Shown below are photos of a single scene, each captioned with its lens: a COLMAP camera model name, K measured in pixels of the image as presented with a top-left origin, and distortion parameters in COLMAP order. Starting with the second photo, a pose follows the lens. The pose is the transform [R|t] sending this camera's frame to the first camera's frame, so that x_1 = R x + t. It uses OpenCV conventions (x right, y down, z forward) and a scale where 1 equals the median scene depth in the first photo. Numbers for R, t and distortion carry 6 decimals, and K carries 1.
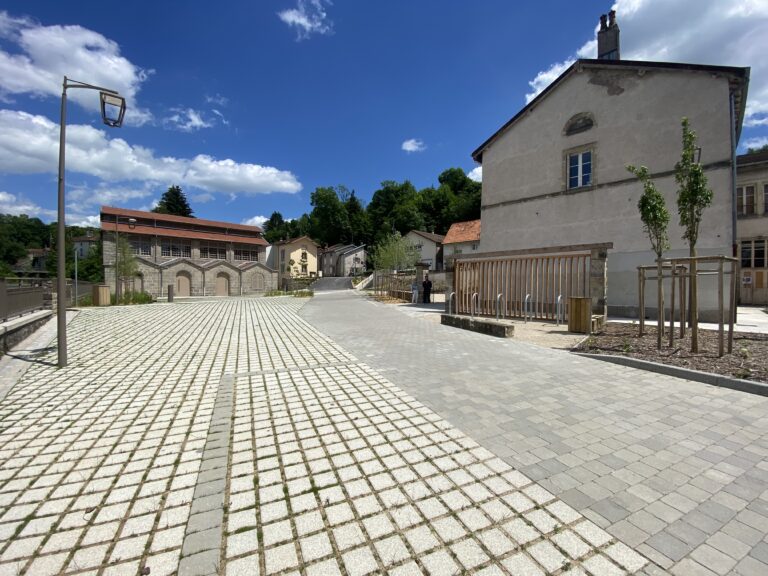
lens RADIAL K [[305.9, 0, 384.0], [0, 305.9, 288.0], [0, 0, 1]] dist [0.016672, -0.023073]
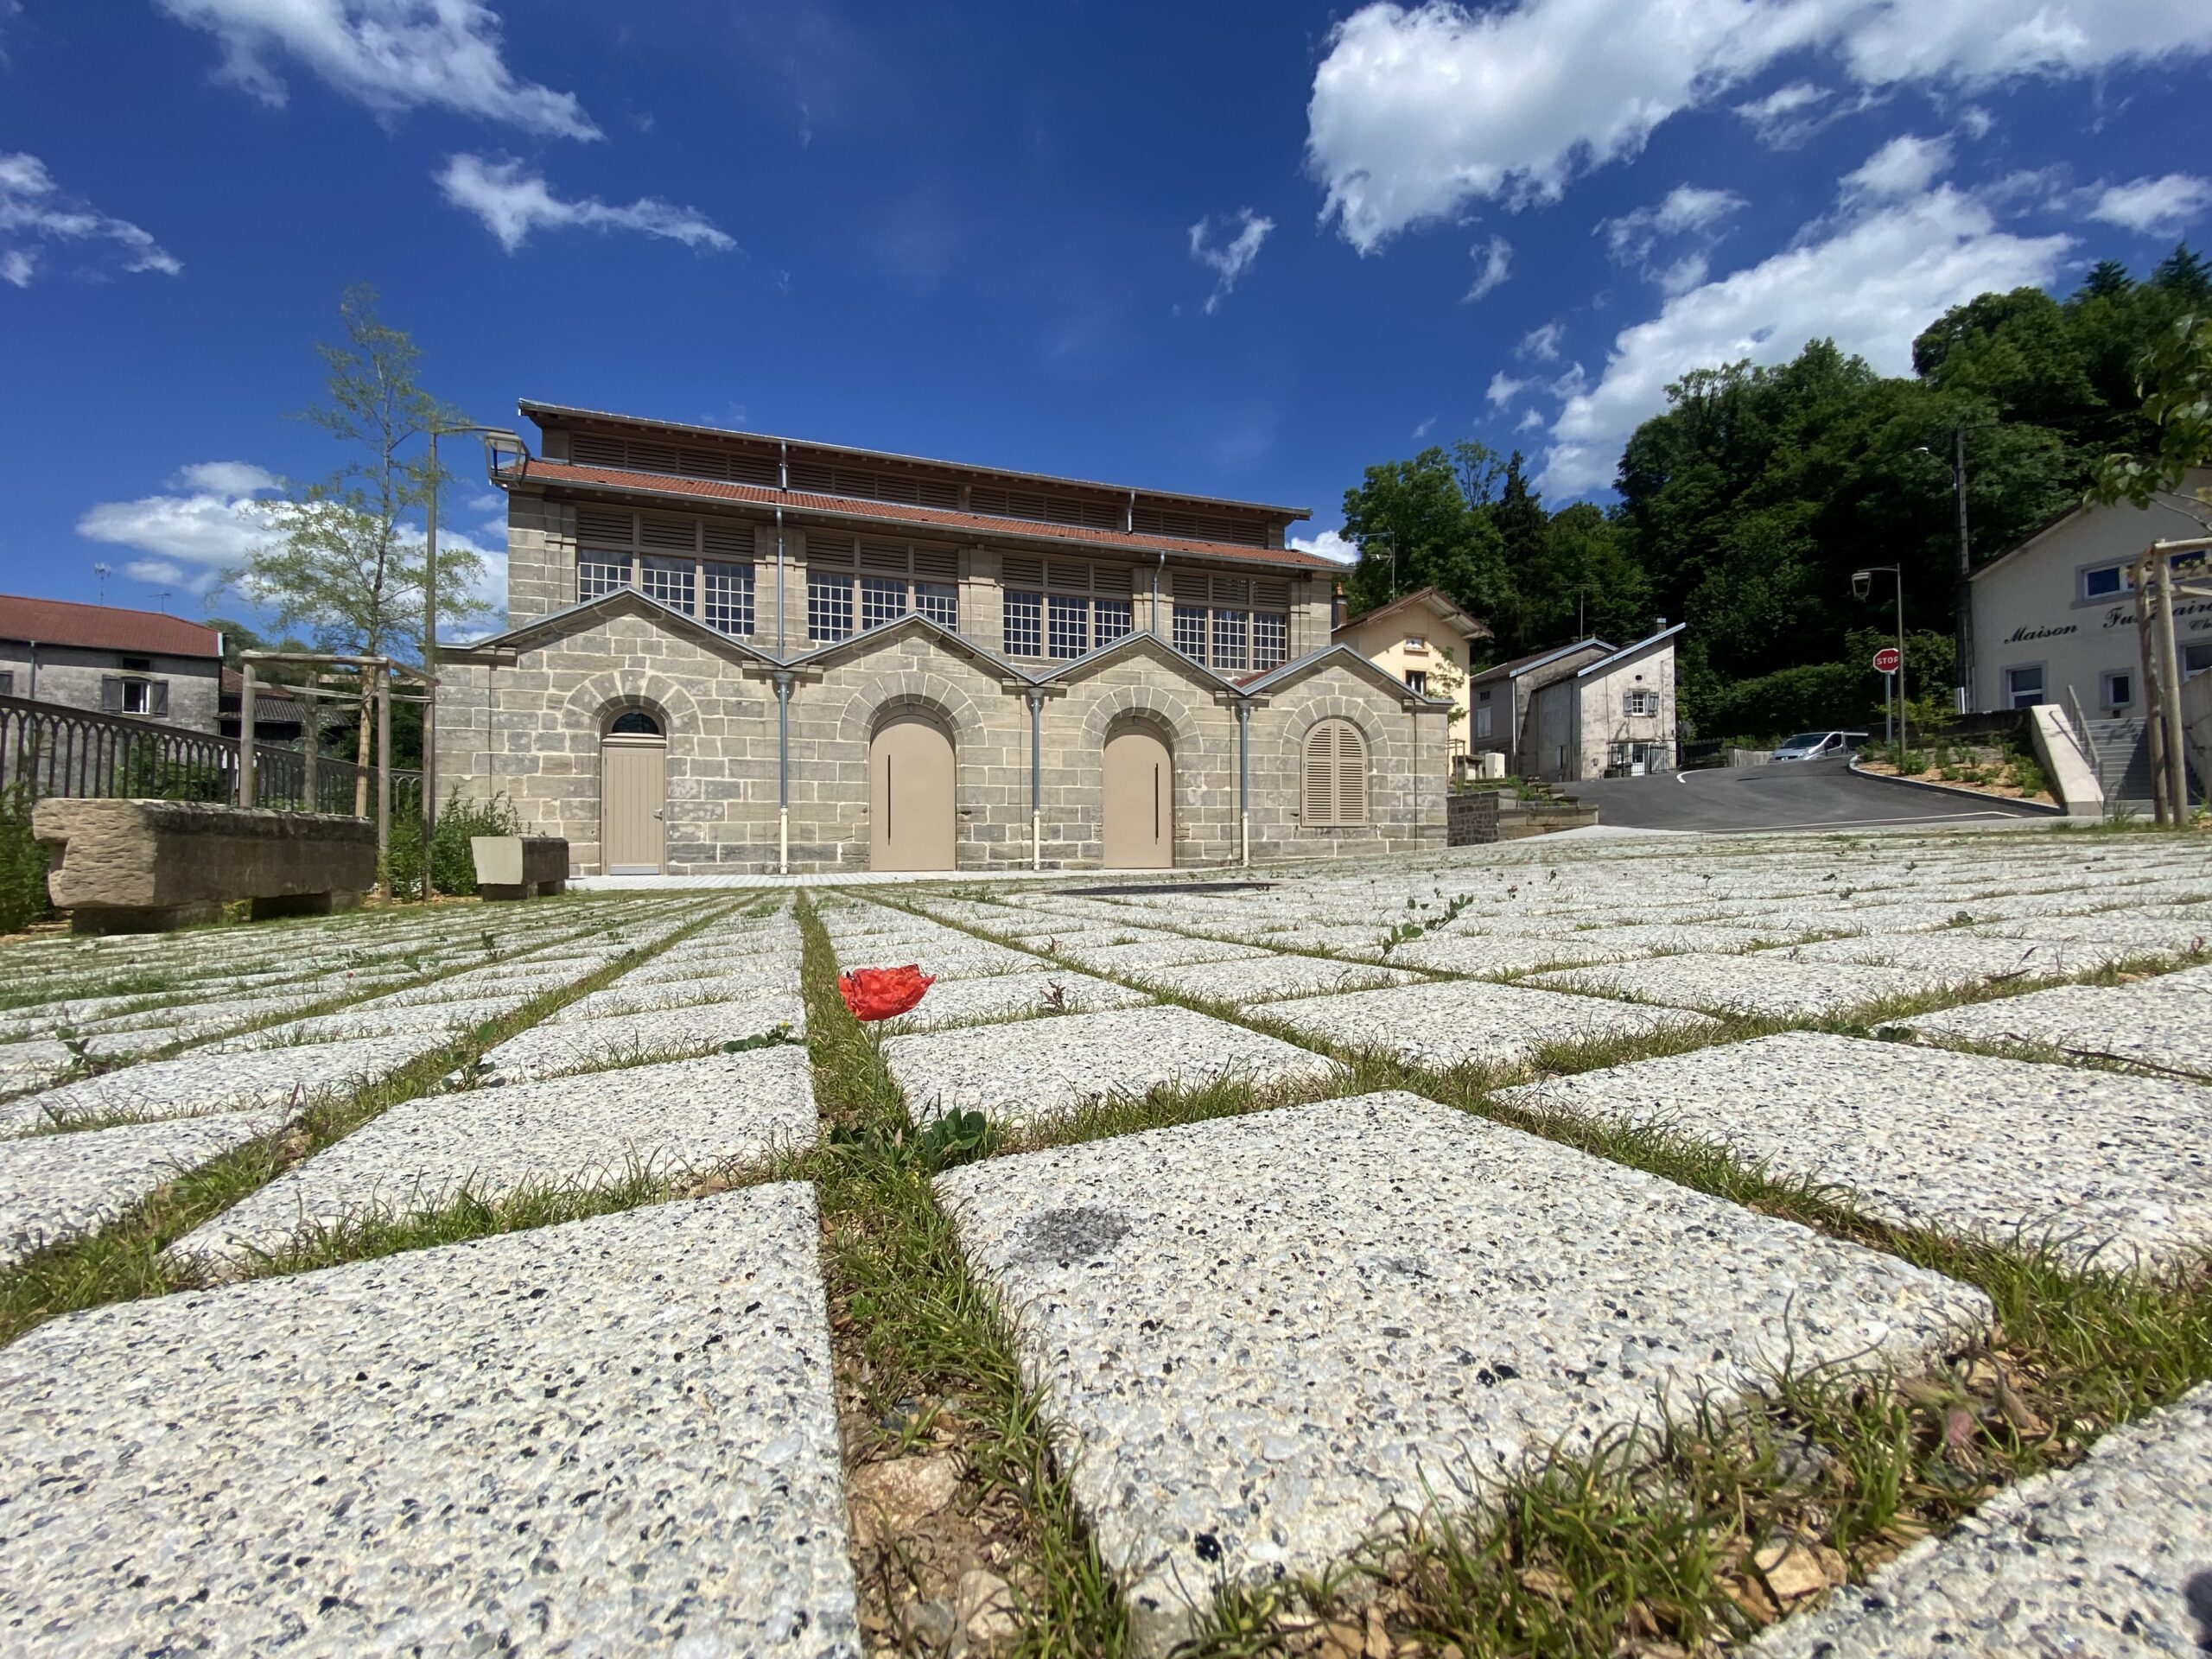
lens RADIAL K [[881.2, 0, 1106.0], [0, 881.2, 829.5], [0, 0, 1]] dist [0.016672, -0.023073]
pose [[0.920723, -0.020605, -0.389672, -1.568574], [0.008922, 0.999455, -0.031768, 0.091923], [0.390114, 0.025773, 0.920406, 2.506401]]
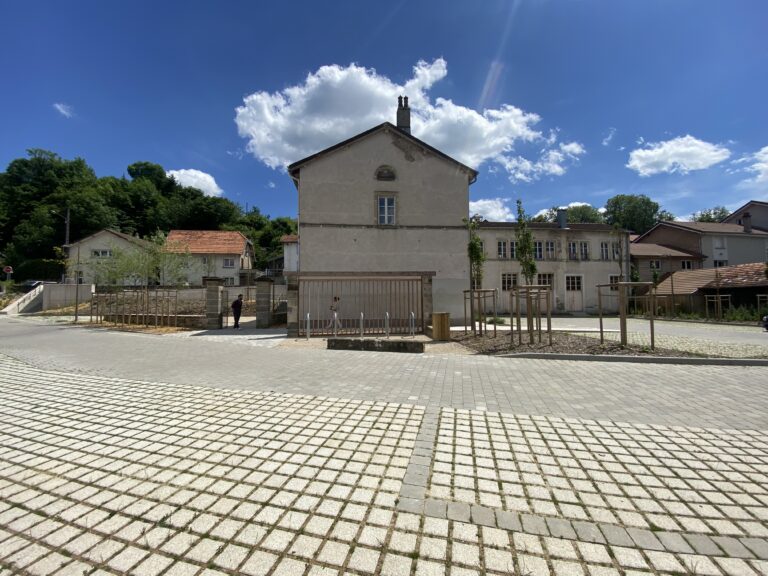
lens RADIAL K [[300.0, 0, 384.7], [0, 300.0, 294.4], [0, 0, 1]] dist [0.017475, -0.018495]
pose [[0.616018, 0.011406, 0.787649, -0.307816], [0.018459, 0.999412, -0.028909, -0.009746], [-0.787515, 0.032348, 0.615445, 0.254222]]
